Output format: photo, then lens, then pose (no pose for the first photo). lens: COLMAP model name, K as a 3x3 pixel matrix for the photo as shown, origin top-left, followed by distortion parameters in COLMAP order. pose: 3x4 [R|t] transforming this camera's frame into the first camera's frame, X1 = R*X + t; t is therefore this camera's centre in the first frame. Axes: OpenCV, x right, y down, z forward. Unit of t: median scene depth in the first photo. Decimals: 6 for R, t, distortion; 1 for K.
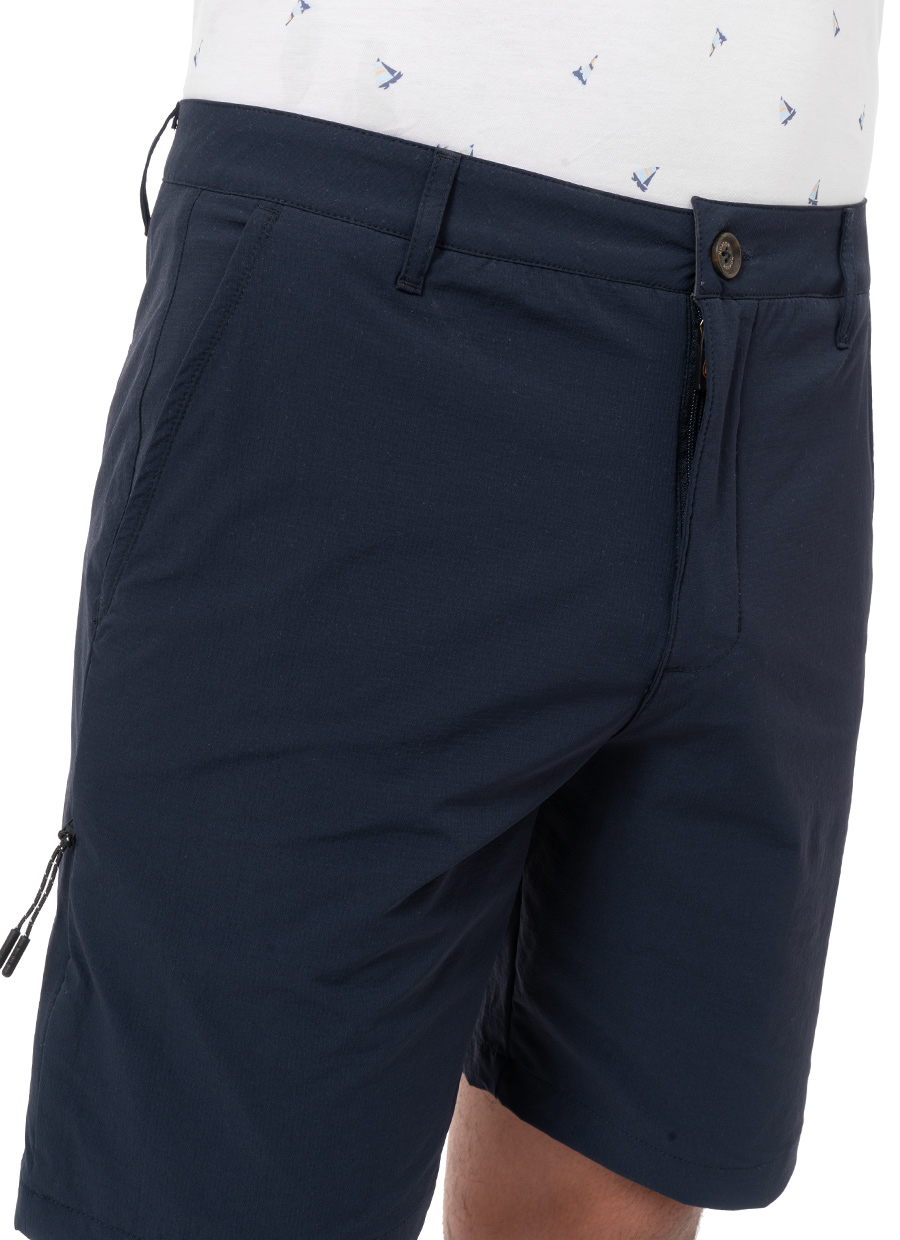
lens RADIAL K [[1632.5, 0, 435.0], [0, 1632.5, 594.5], [0, 0, 1]] dist [0.139841, 0.000000]
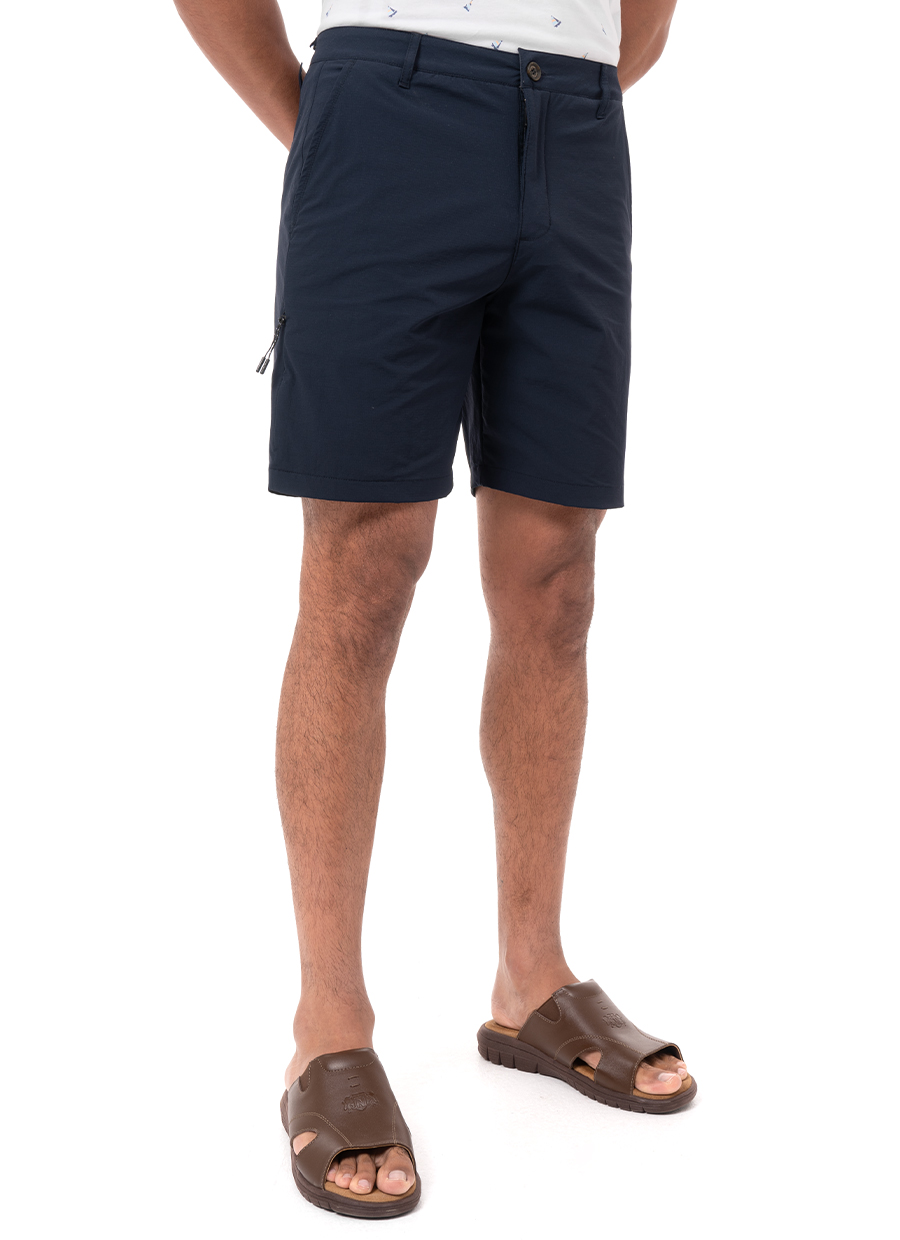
lens RADIAL K [[1685.6, 0, 478.9], [0, 1685.6, 599.8], [0, 0, 1]] dist [-0.004237, 0.000000]
pose [[0.997963, -0.061286, -0.017710, 0.093311], [0.060885, 0.997895, -0.022334, 0.646791], [0.019042, 0.021210, 0.999594, -1.533367]]
